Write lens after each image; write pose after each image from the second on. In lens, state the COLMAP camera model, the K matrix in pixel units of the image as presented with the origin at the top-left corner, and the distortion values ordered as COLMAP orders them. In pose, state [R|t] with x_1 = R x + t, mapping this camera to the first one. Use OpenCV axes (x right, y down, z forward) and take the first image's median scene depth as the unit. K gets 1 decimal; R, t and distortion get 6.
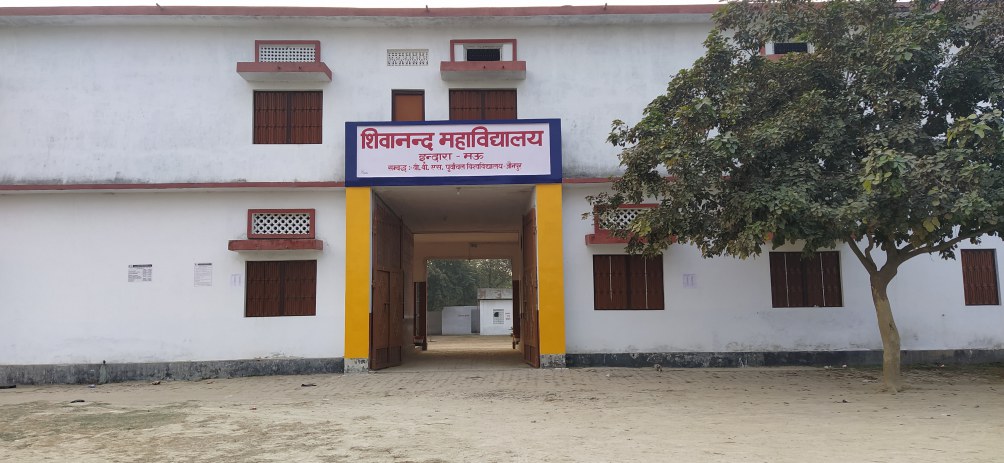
lens RADIAL K [[491.6, 0, 502.6], [0, 491.6, 231.3], [0, 0, 1]] dist [-0.003959, -0.001515]
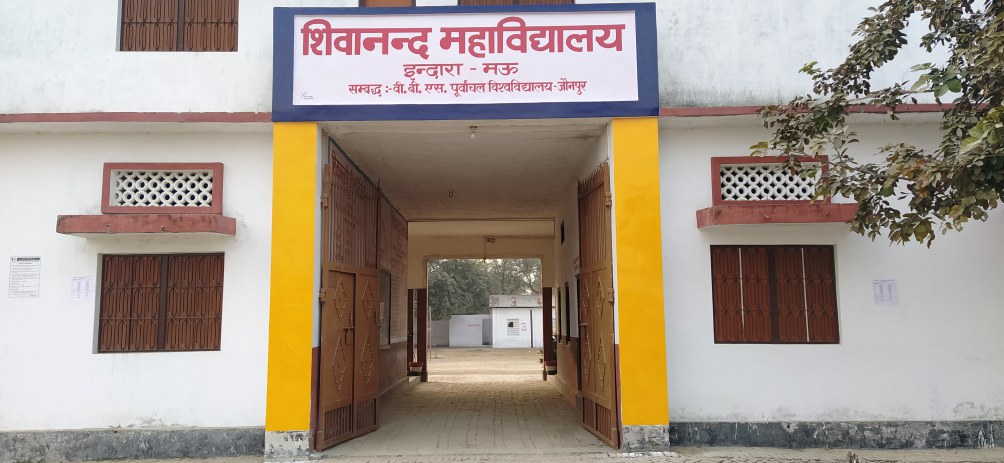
lens RADIAL K [[491.6, 0, 501.5], [0, 491.6, 232.3], [0, 0, 1]] dist [-0.003959, -0.001515]
pose [[0.999808, 0.002166, -0.019484, -0.046583], [-0.002306, 0.999972, -0.007170, 0.038304], [0.019468, 0.007214, 0.999784, 0.437578]]
